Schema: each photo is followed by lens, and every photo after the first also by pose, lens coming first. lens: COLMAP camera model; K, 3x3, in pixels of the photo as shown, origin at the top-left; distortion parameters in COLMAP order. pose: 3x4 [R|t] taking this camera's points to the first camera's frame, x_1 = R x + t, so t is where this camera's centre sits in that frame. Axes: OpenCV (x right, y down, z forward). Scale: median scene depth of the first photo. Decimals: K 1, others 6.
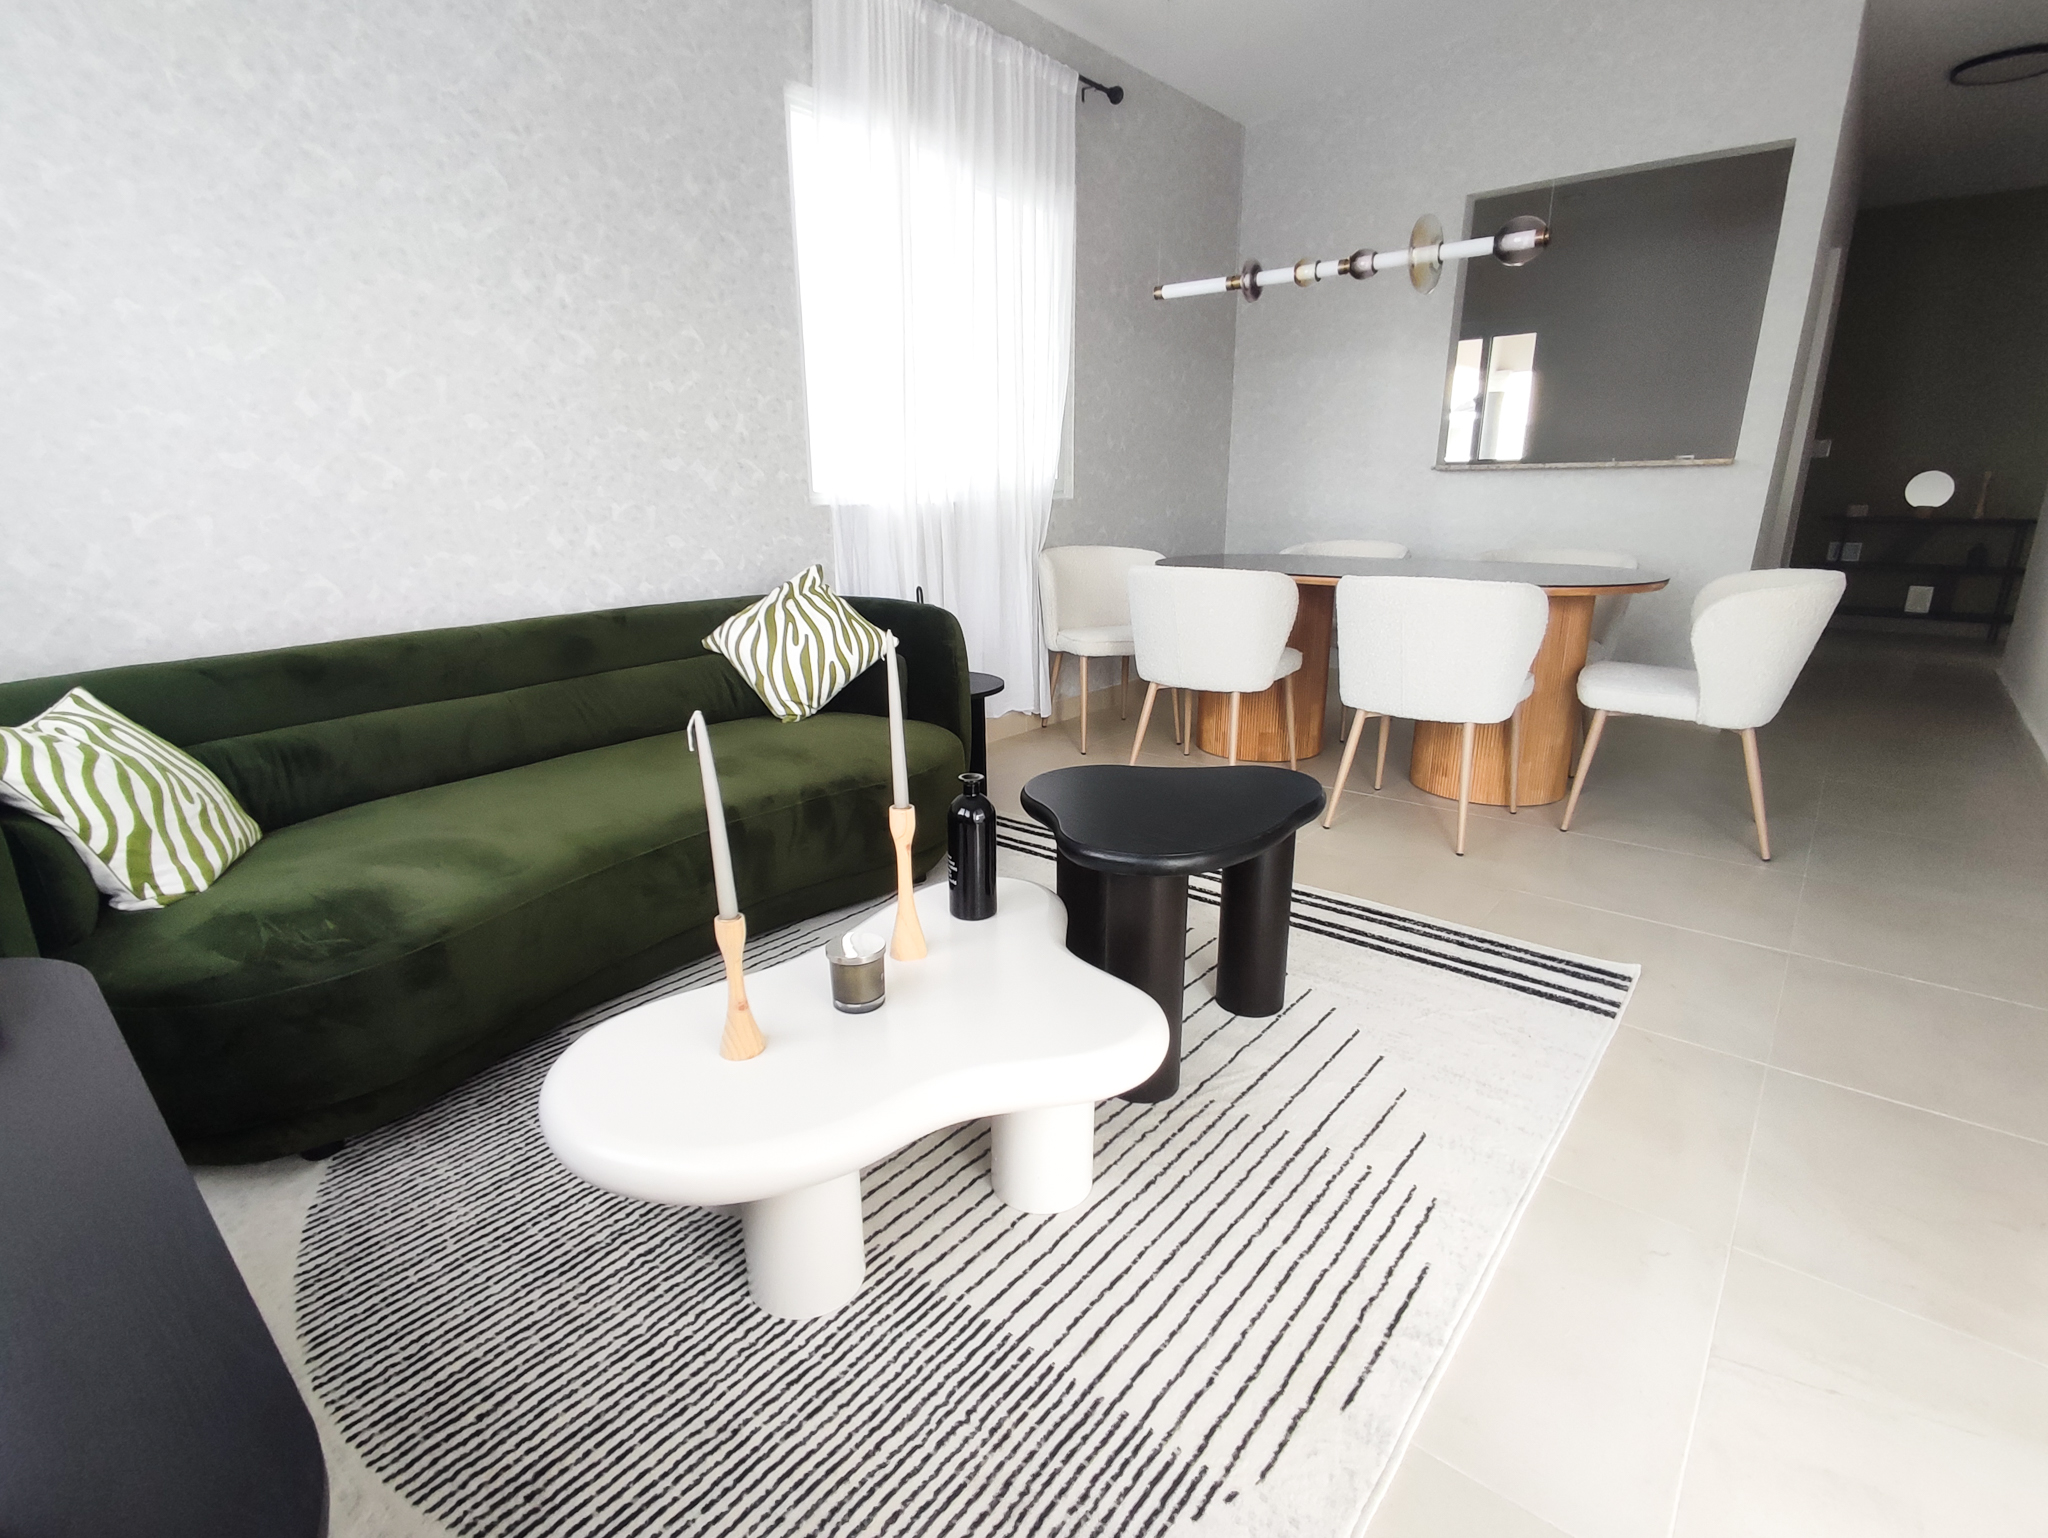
lens RADIAL K [[981.7, 0, 1023.7], [0, 981.7, 822.3], [0, 0, 1]] dist [-0.000004, 0.000263]
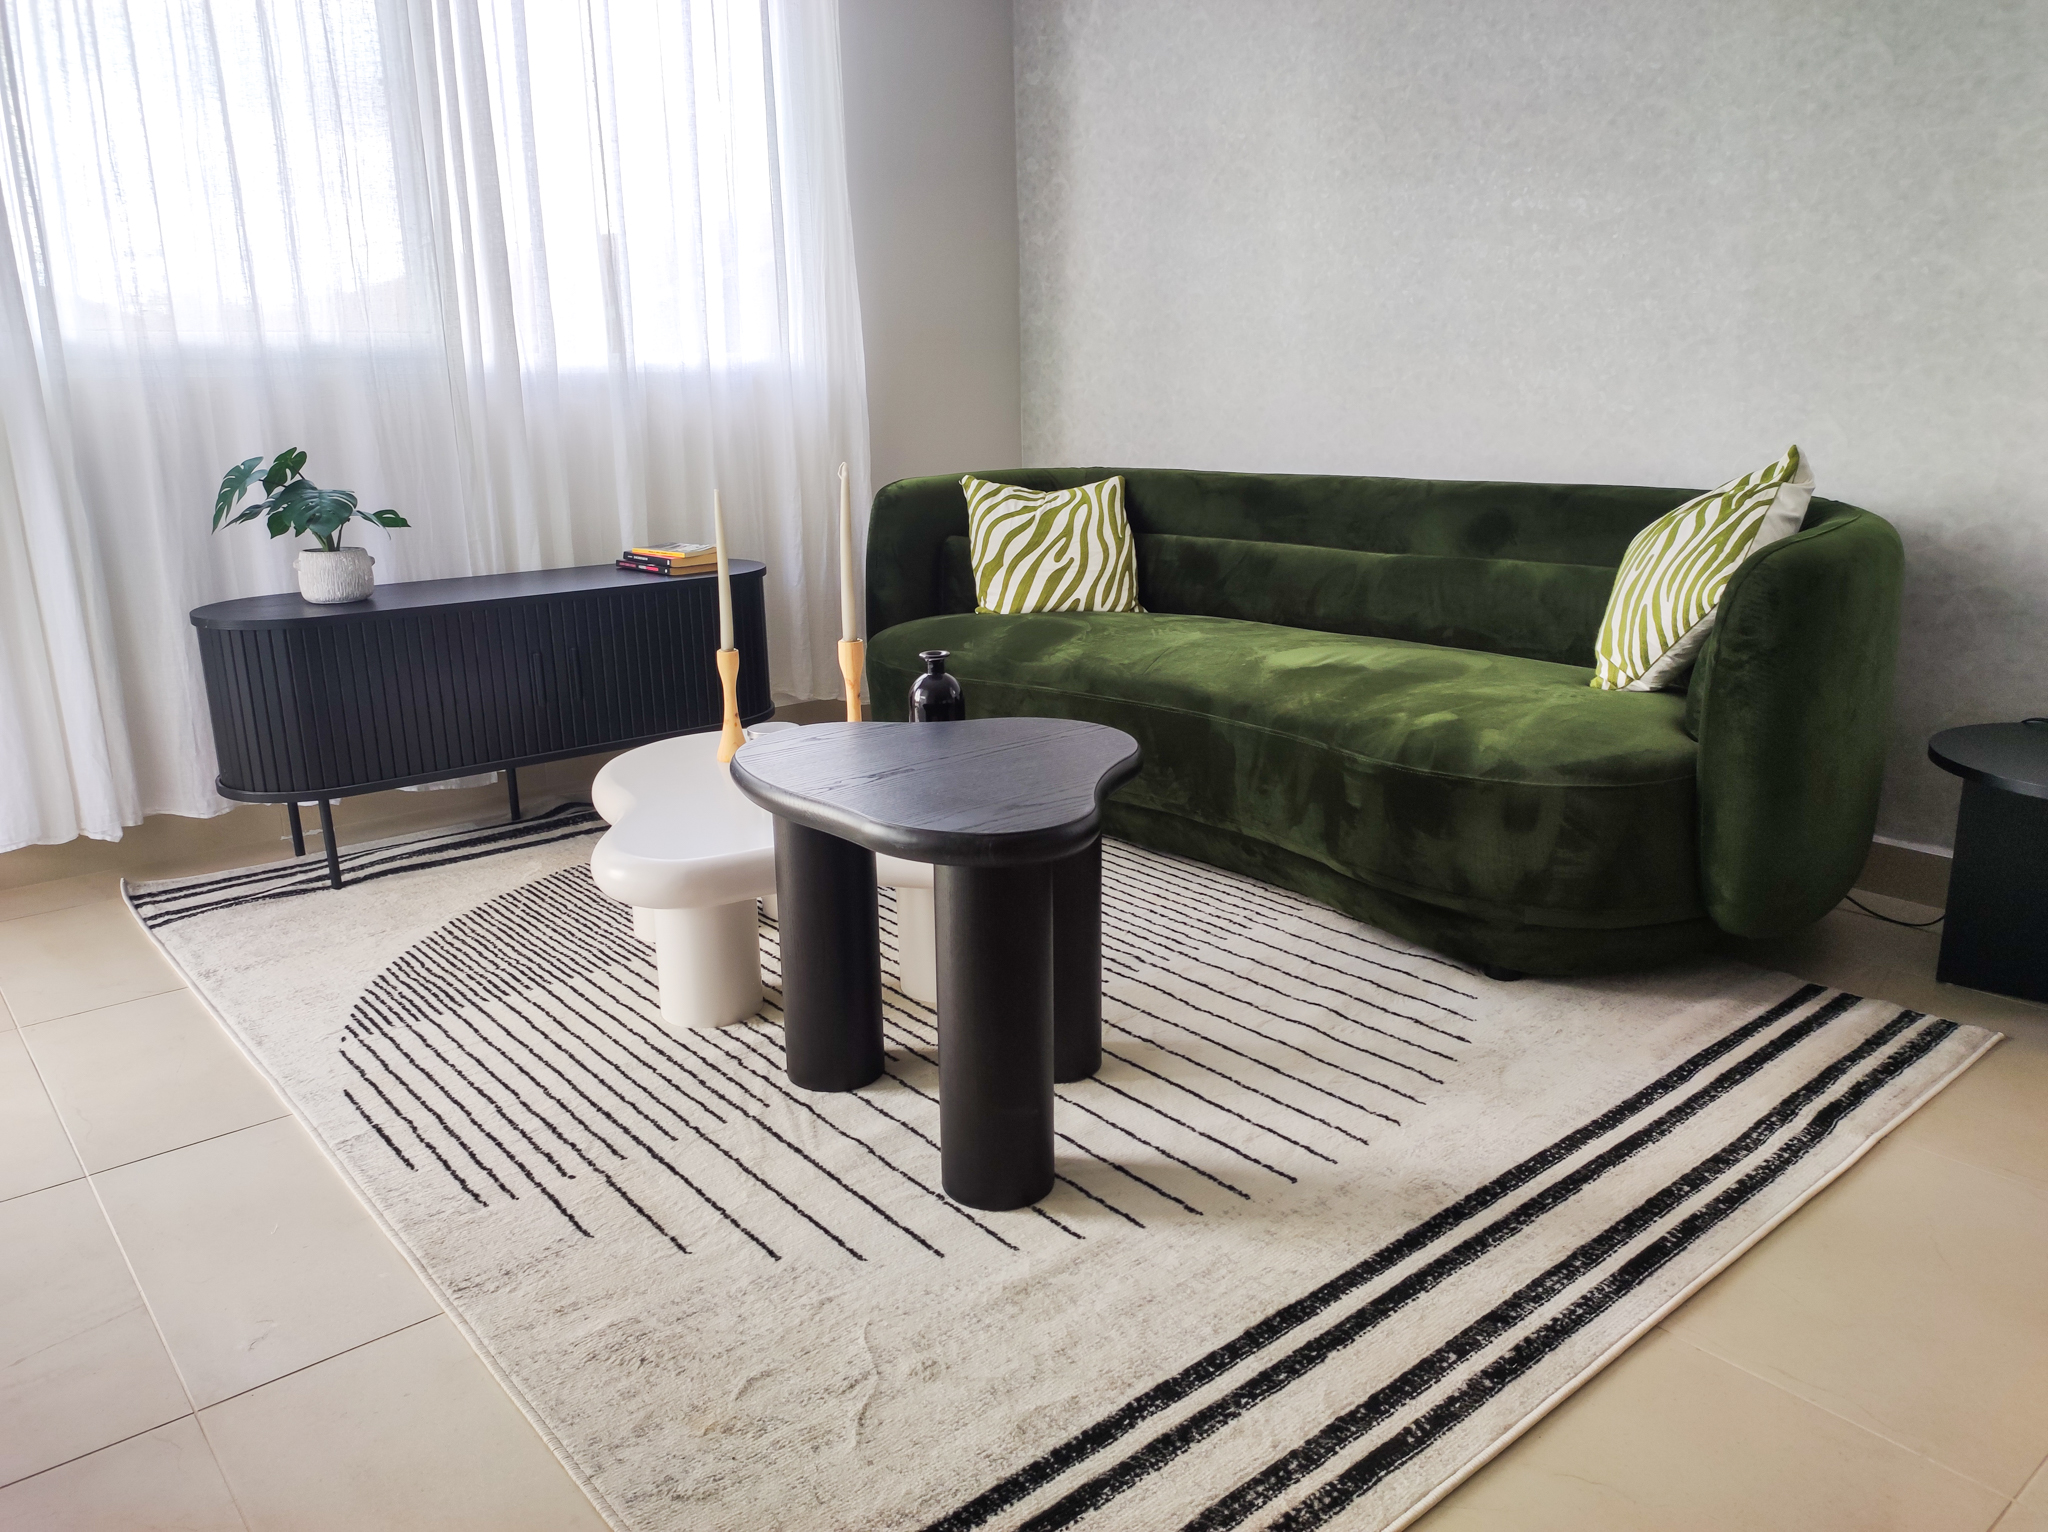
lens RADIAL K [[1464.6, 0, 1024.0], [0, 1464.6, 766.0], [0, 0, 1]] dist [0.062350, -0.000789]
pose [[-0.176172, 0.277767, -0.944356, 1.327193], [-0.287459, 0.903026, 0.319236, -0.446561], [0.941452, 0.327704, -0.079241, 1.318617]]
